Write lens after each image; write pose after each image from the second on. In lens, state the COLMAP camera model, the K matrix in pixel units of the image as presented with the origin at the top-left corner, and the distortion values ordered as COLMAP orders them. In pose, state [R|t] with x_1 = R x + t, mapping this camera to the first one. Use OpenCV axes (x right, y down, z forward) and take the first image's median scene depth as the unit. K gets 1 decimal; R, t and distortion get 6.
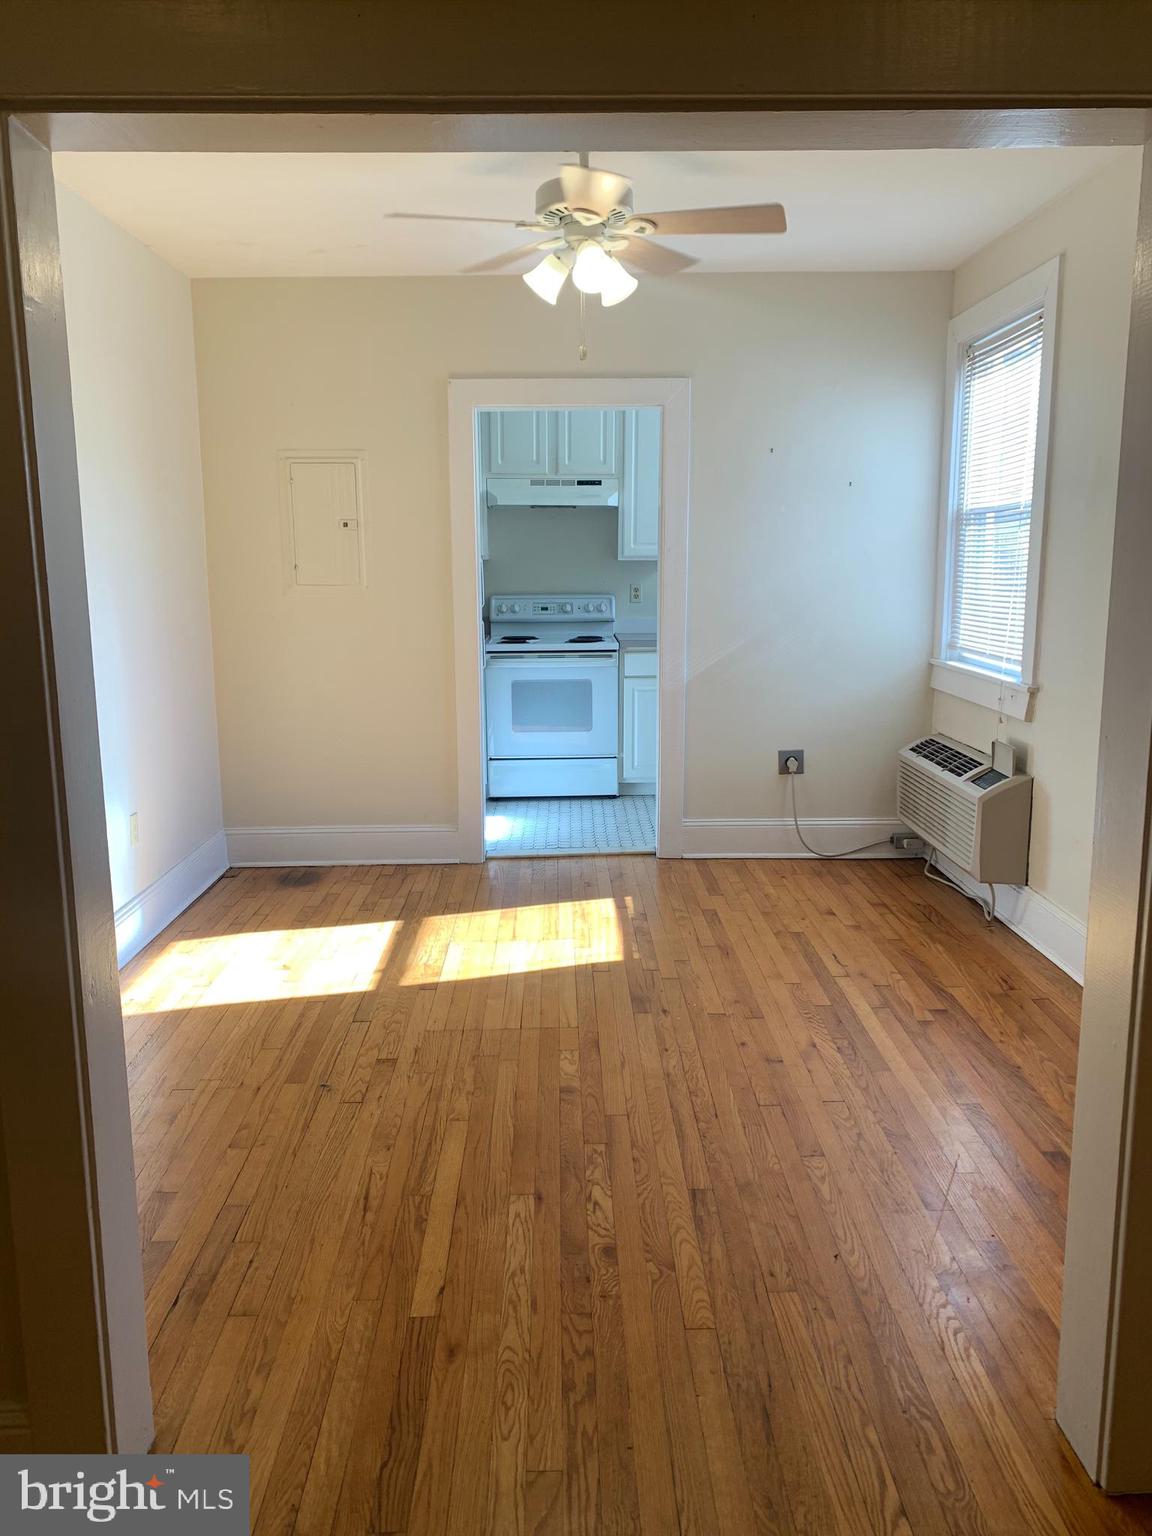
lens RADIAL K [[1174.6, 0, 582.1], [0, 1174.6, 762.0], [0, 0, 1]] dist [0.063712, -0.104946]
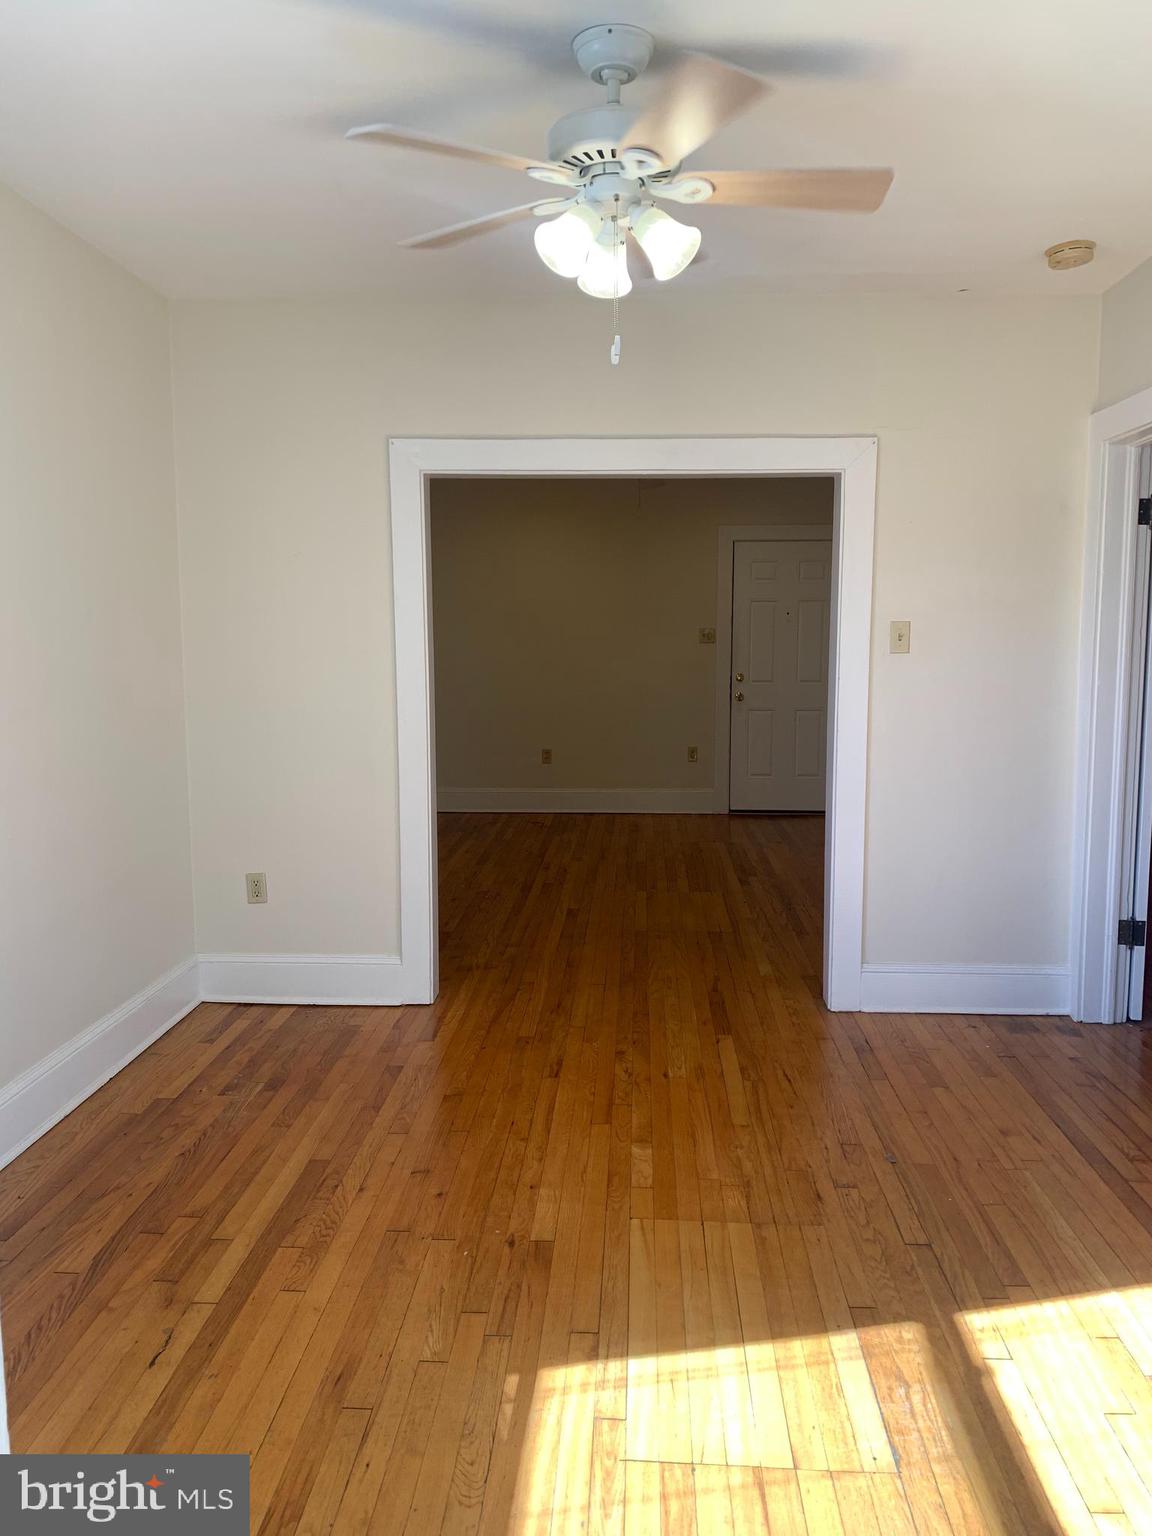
lens RADIAL K [[1174.6, 0, 582.1], [0, 1174.6, 762.0], [0, 0, 1]] dist [0.063712, -0.104946]
pose [[-0.997410, 0.000127, 0.071926, -0.022407], [0.020593, 0.958638, 0.283882, -0.234679], [-0.068915, 0.284628, -0.956158, 1.321291]]
